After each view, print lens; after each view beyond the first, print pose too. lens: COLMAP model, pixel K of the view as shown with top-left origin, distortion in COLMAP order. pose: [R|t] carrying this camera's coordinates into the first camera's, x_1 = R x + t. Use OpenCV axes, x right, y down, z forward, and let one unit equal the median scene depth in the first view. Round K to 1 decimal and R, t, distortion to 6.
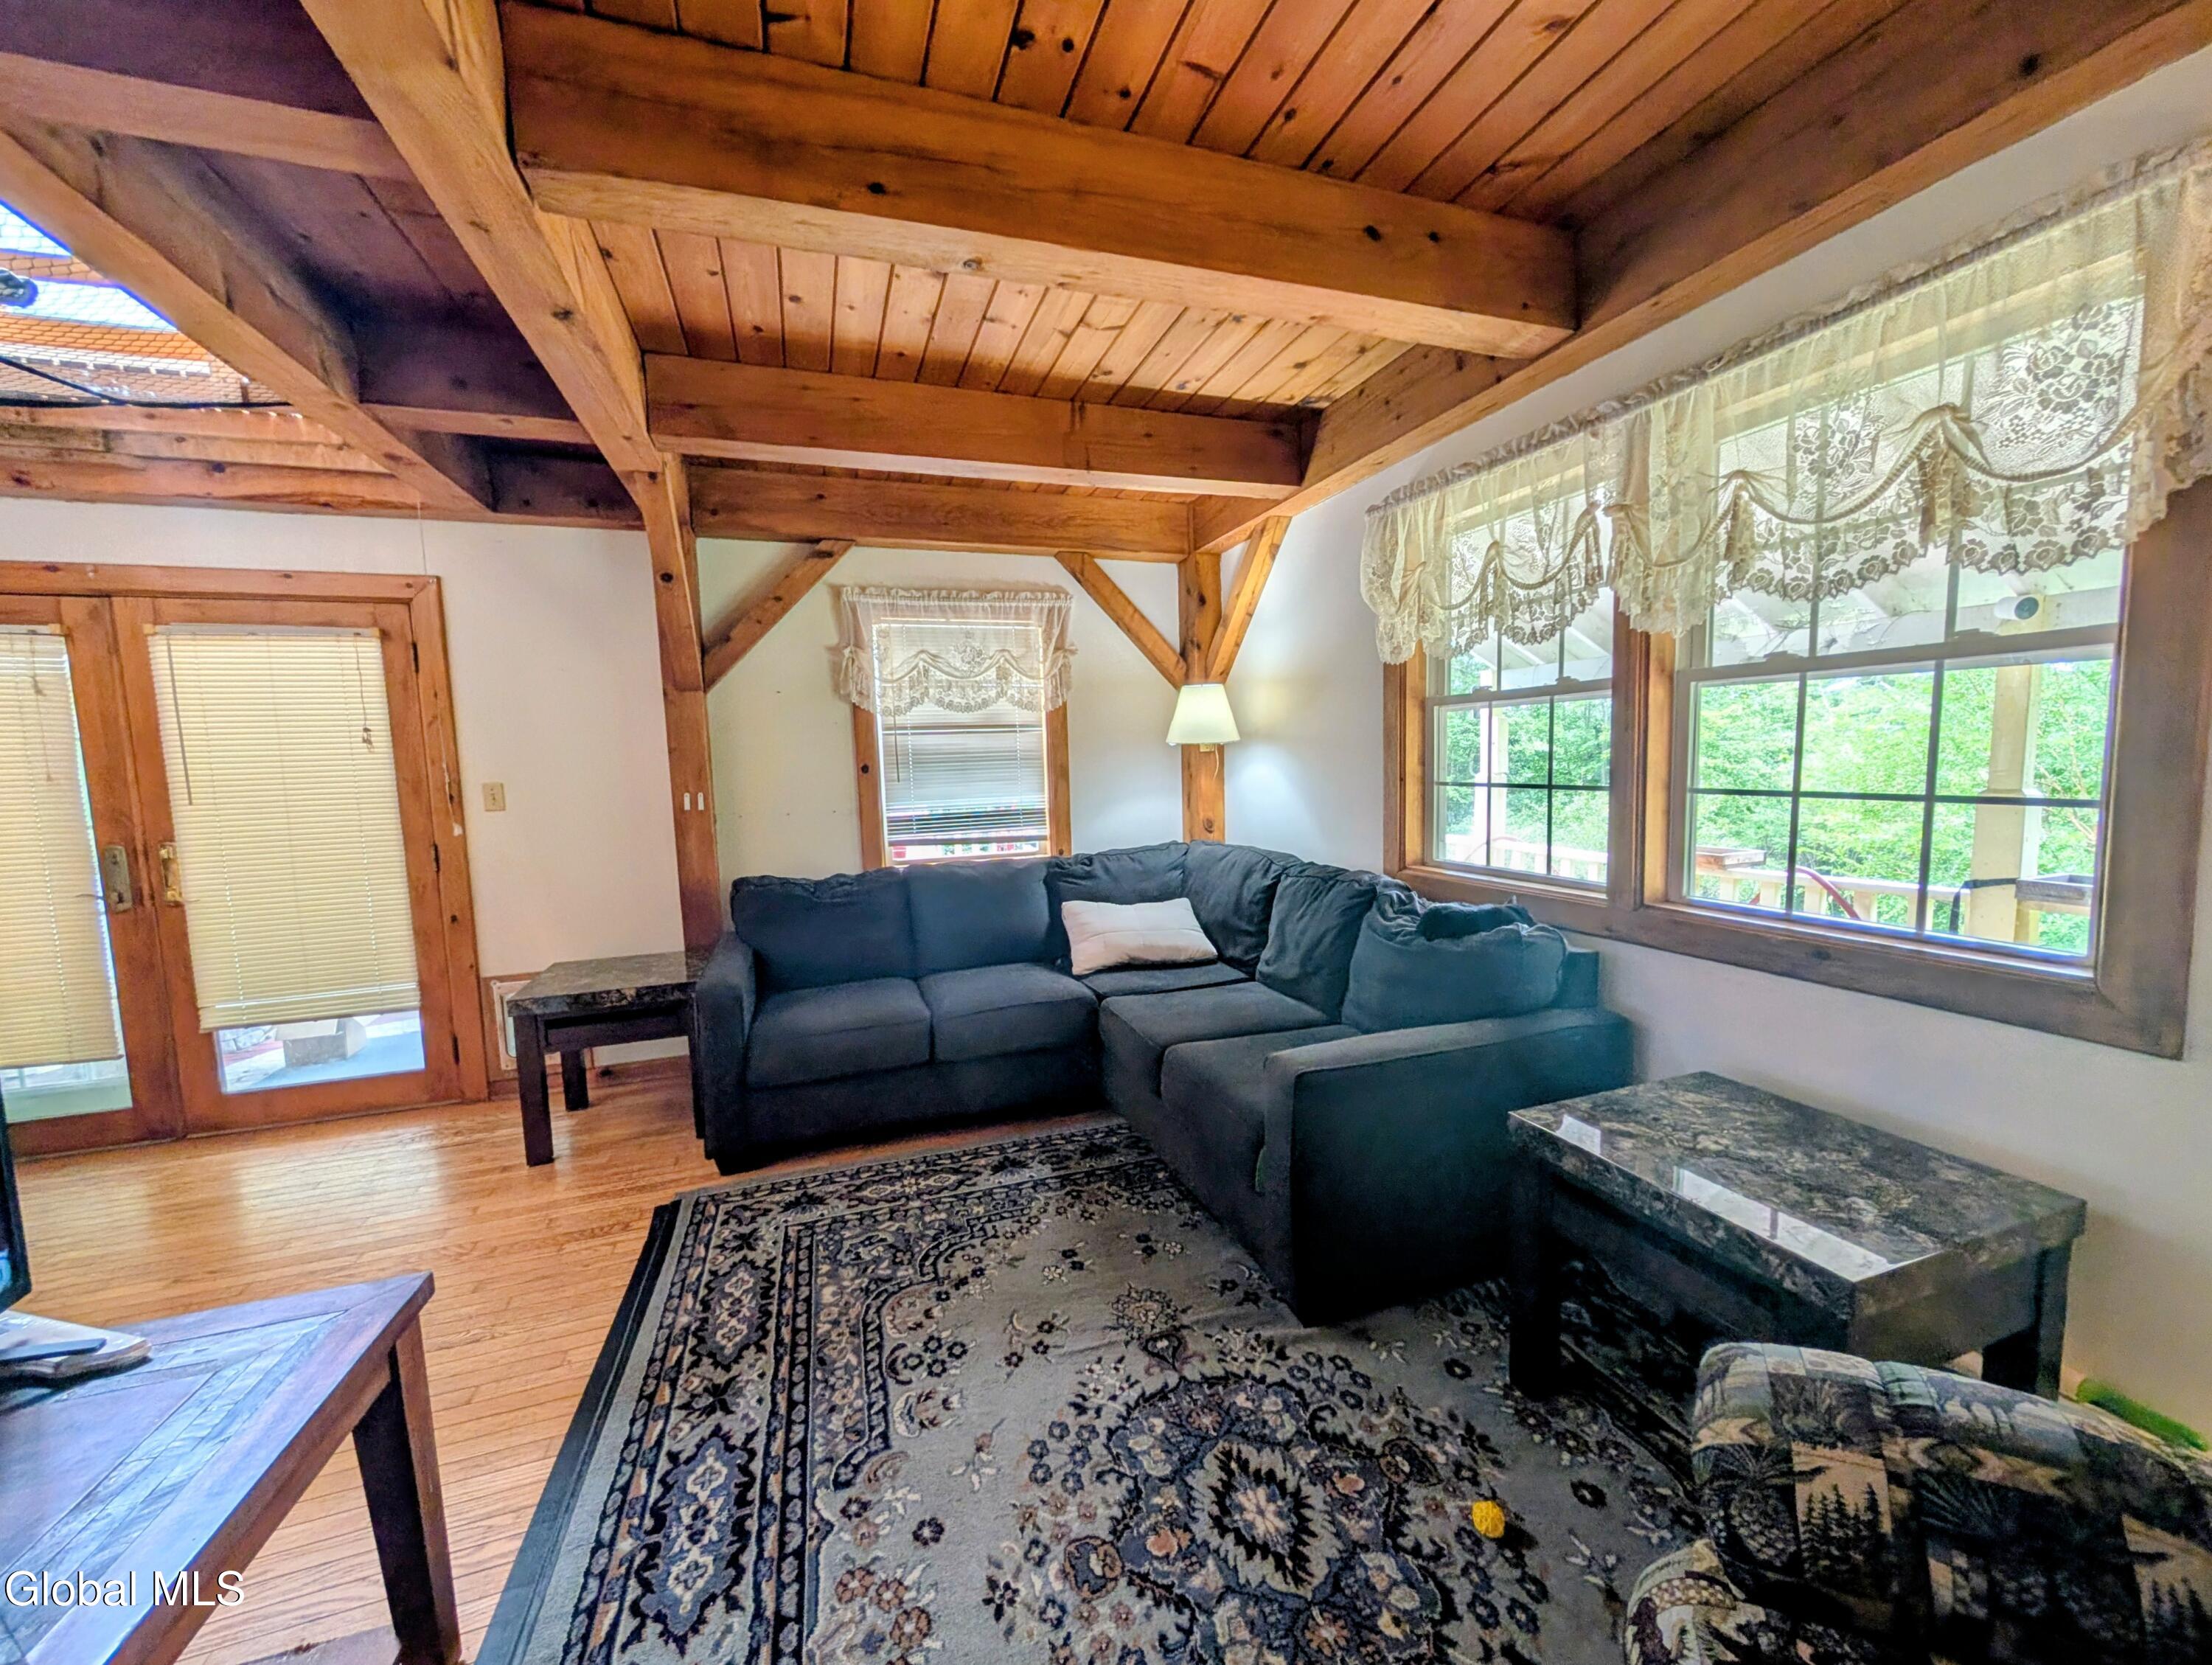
lens RADIAL K [[835.9, 0, 1106.8], [0, 835.9, 837.6], [0, 0, 1]] dist [-0.001558, 0.000738]
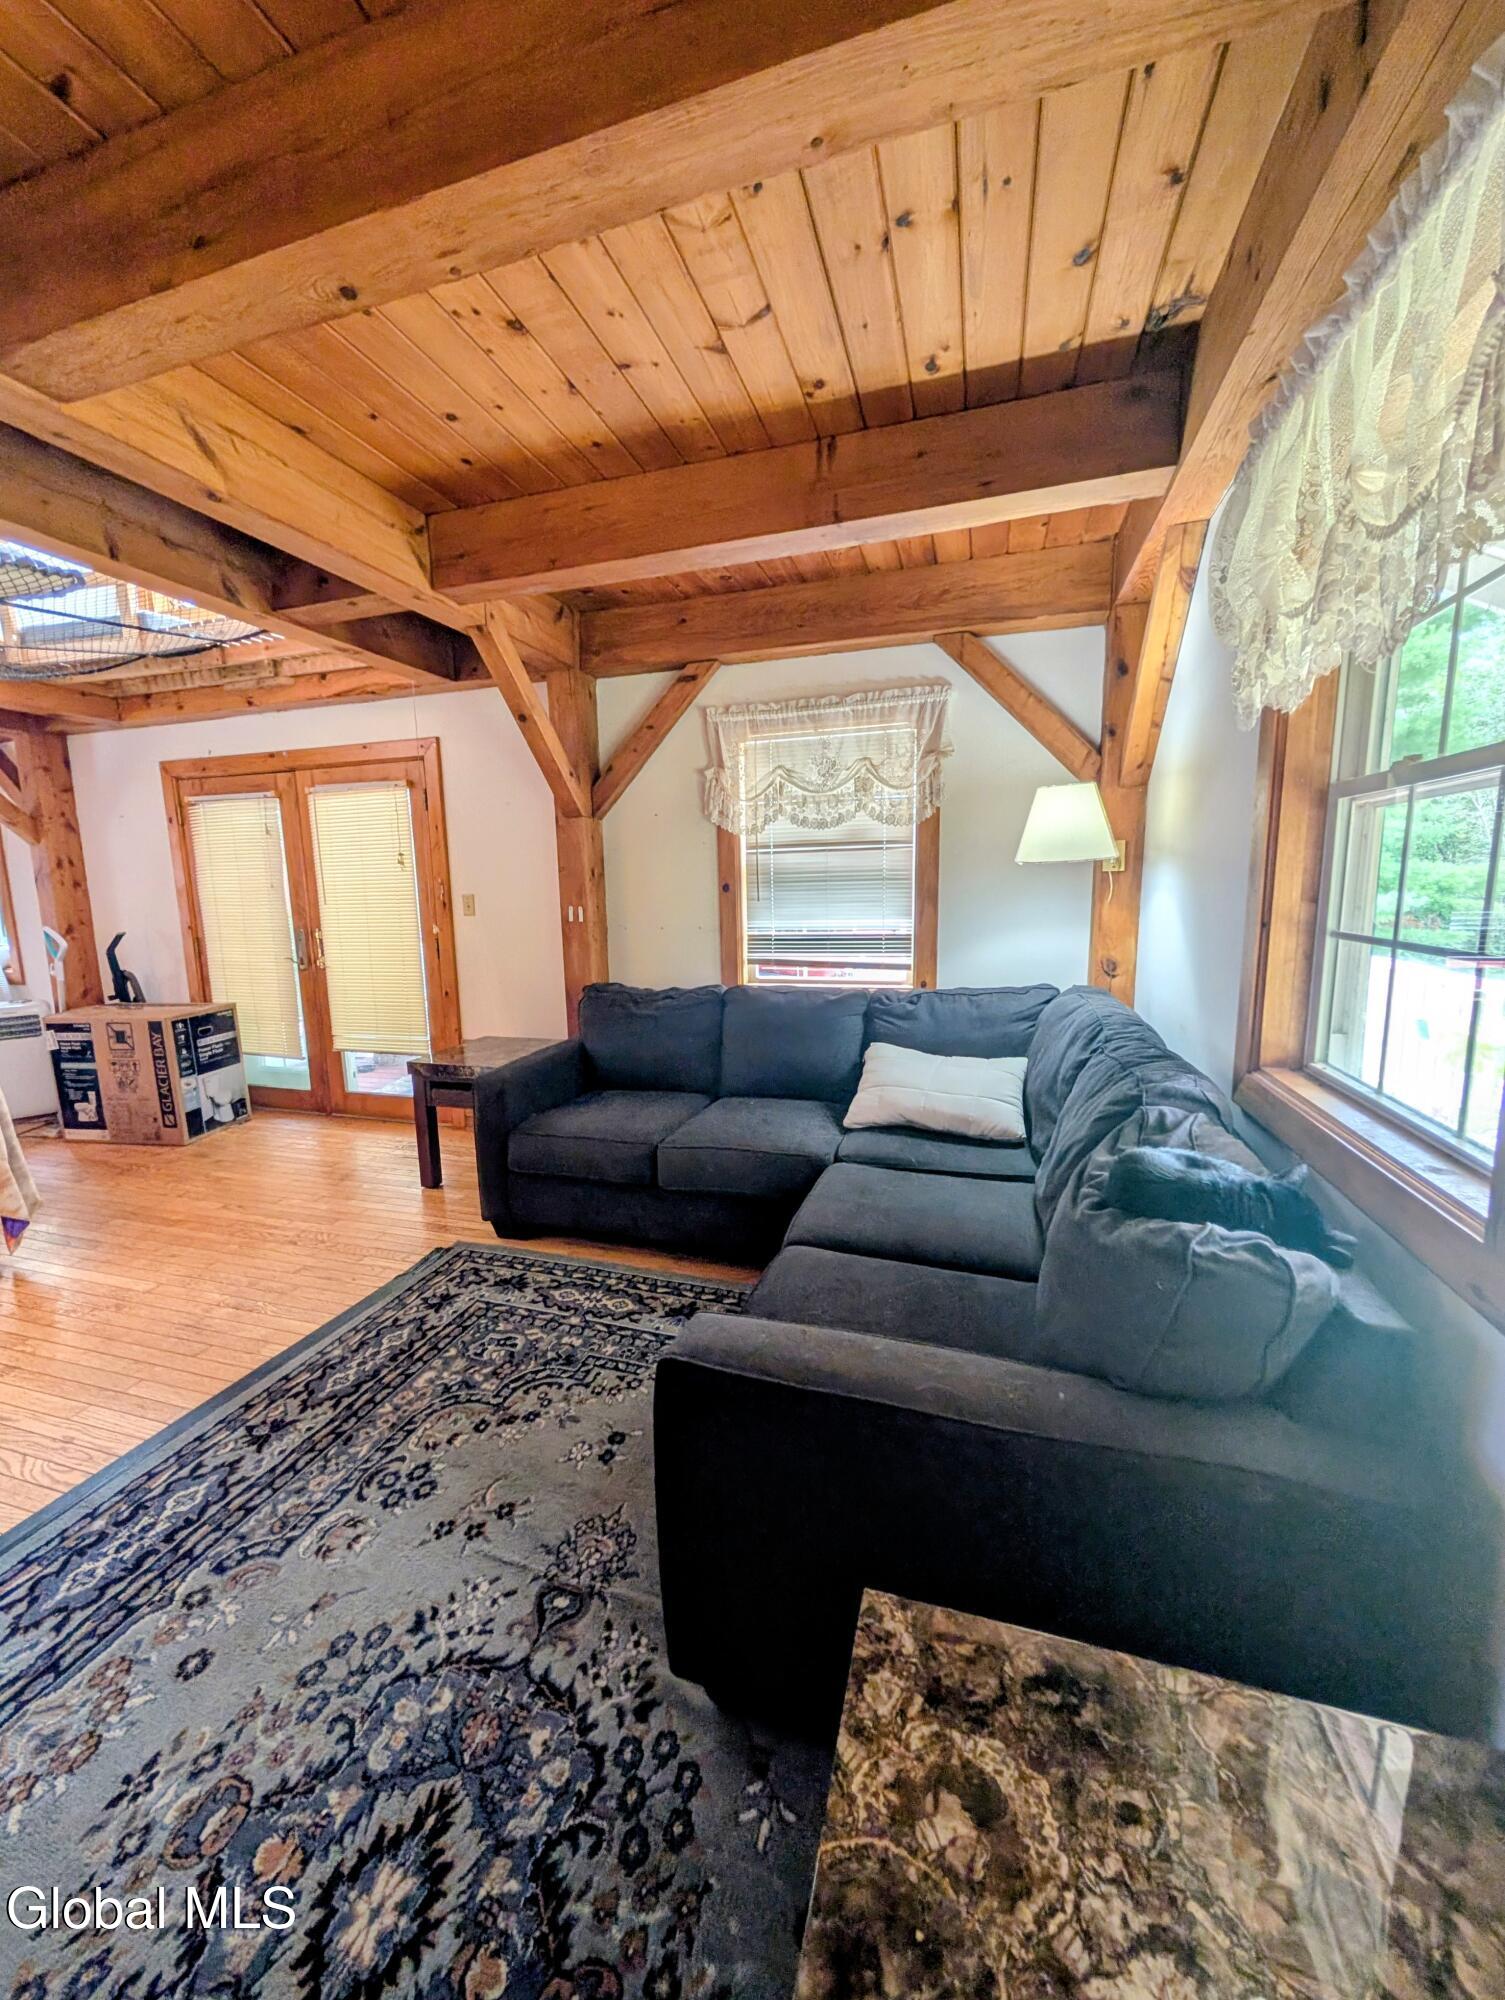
lens RADIAL K [[755.8, 0, 752.3], [0, 755.8, 996.9], [0, 0, 1]] dist [-0.001558, 0.000738]
pose [[0.805413, 0.102245, -0.583829, 0.523294], [-0.060267, 0.994031, 0.090944, -0.061567], [0.589642, -0.038062, 0.806767, 0.466949]]
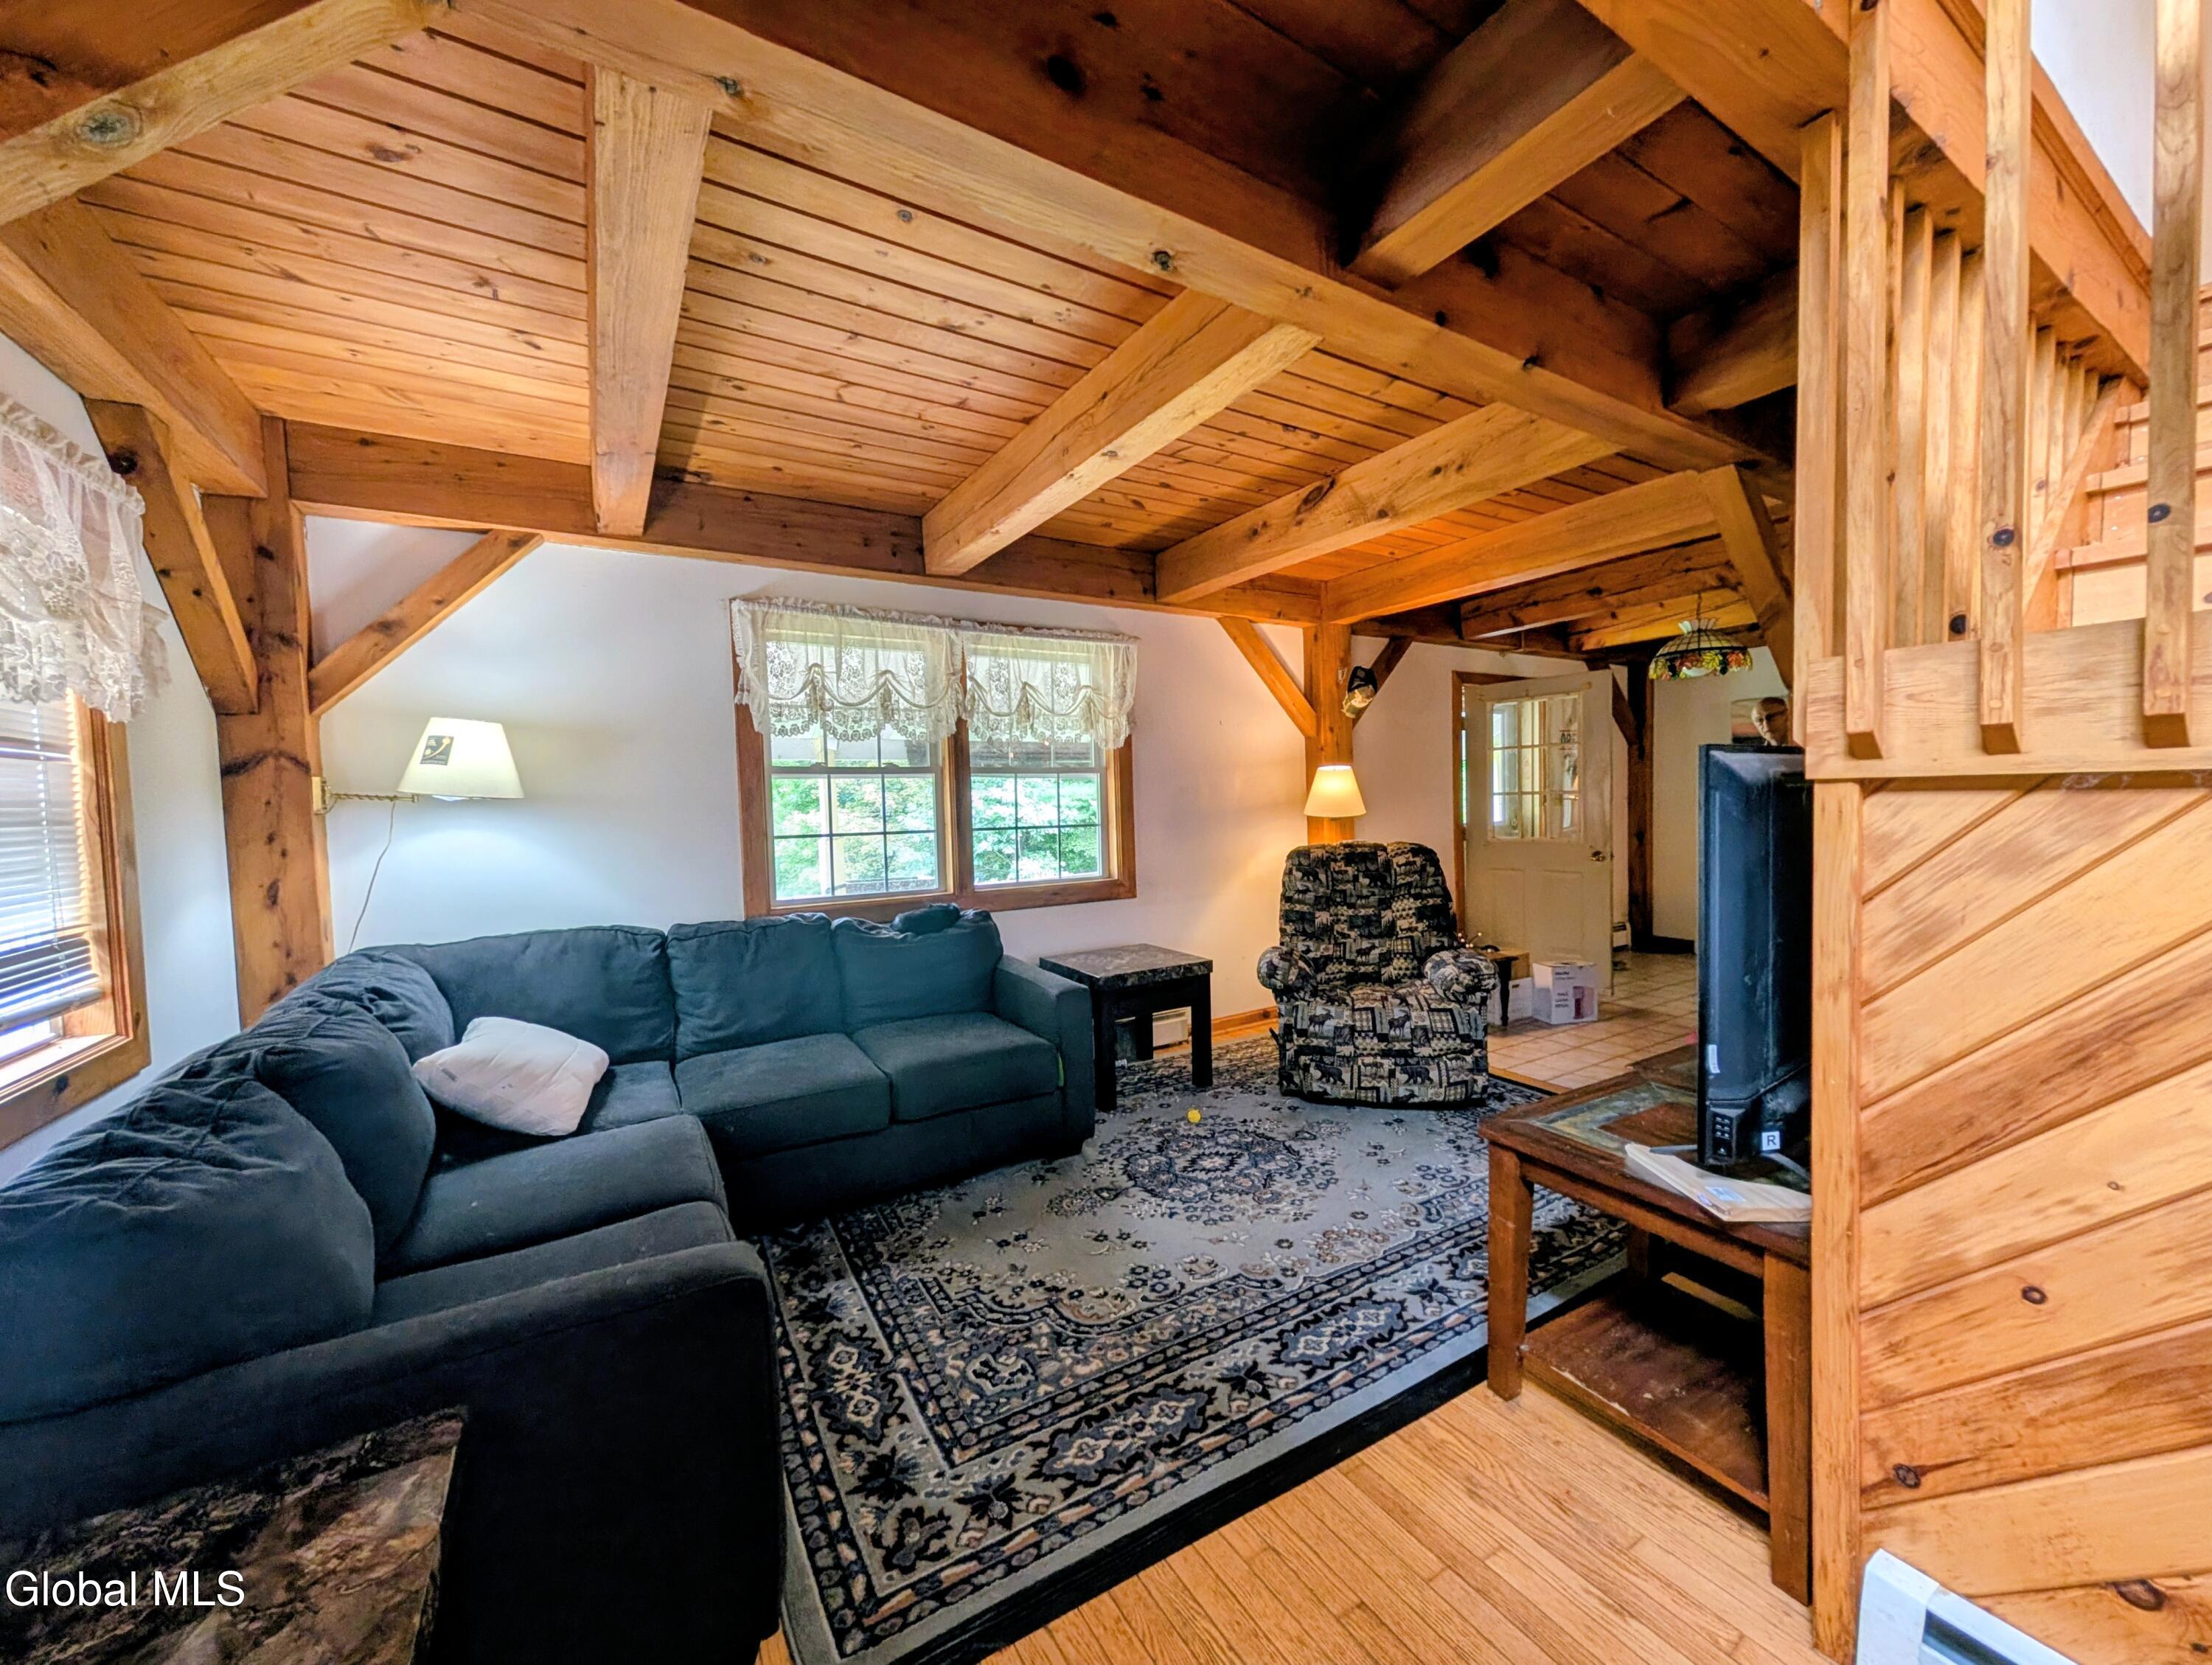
lens RADIAL K [[835.9, 0, 1106.8], [0, 835.9, 837.6], [0, 0, 1]] dist [-0.001558, 0.000738]
pose [[-0.204926, -0.007036, 0.978752, -1.209893], [0.123375, 0.991813, 0.032962, -0.059642], [-0.970970, 0.127509, -0.202381, 1.070275]]
